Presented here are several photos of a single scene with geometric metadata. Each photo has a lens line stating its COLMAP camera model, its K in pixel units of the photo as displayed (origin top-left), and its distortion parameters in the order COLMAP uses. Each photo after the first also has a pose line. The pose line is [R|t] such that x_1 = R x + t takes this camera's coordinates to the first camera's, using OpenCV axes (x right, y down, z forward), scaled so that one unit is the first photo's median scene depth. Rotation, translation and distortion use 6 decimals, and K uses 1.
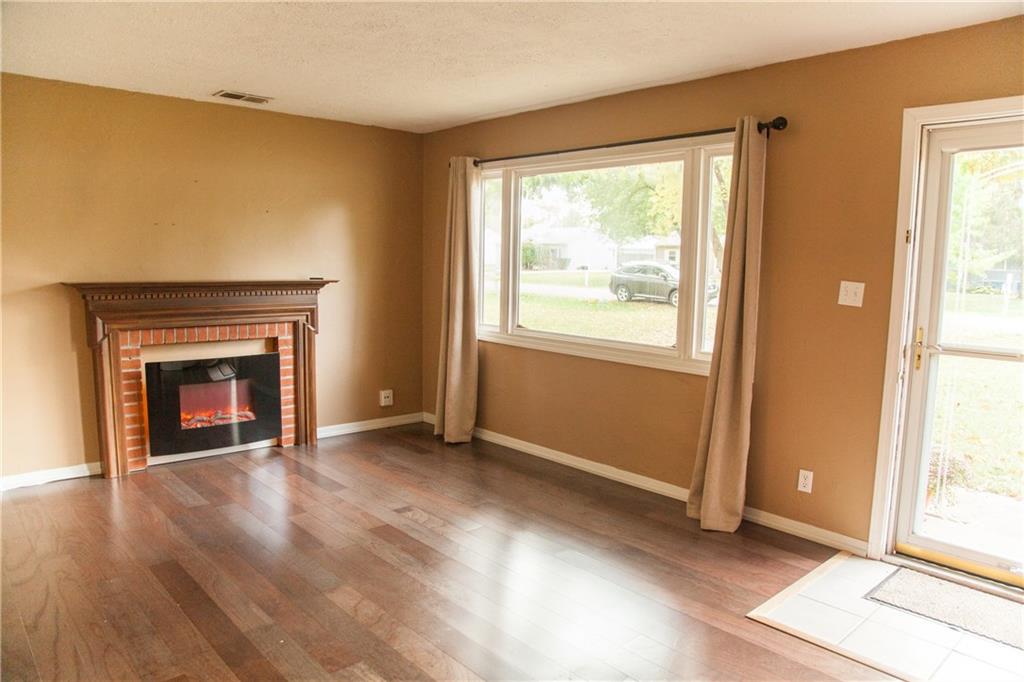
lens RADIAL K [[696.9, 0, 512.0], [0, 696.9, 341.0], [0, 0, 1]] dist [-0.086720, 0.006695]
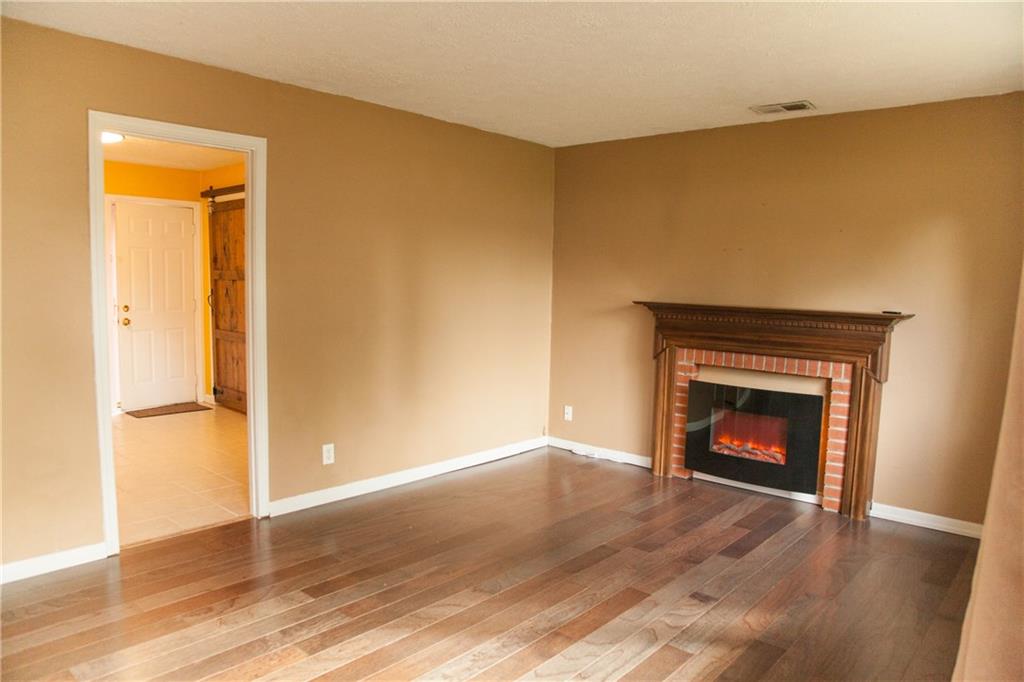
lens RADIAL K [[696.9, 0, 512.0], [0, 696.9, 341.0], [0, 0, 1]] dist [-0.086720, 0.006695]
pose [[0.121949, 0.074206, -0.989758, 0.470898], [-0.137249, 0.988882, 0.057229, -0.048796], [0.983001, 0.128865, 0.130778, 0.541227]]
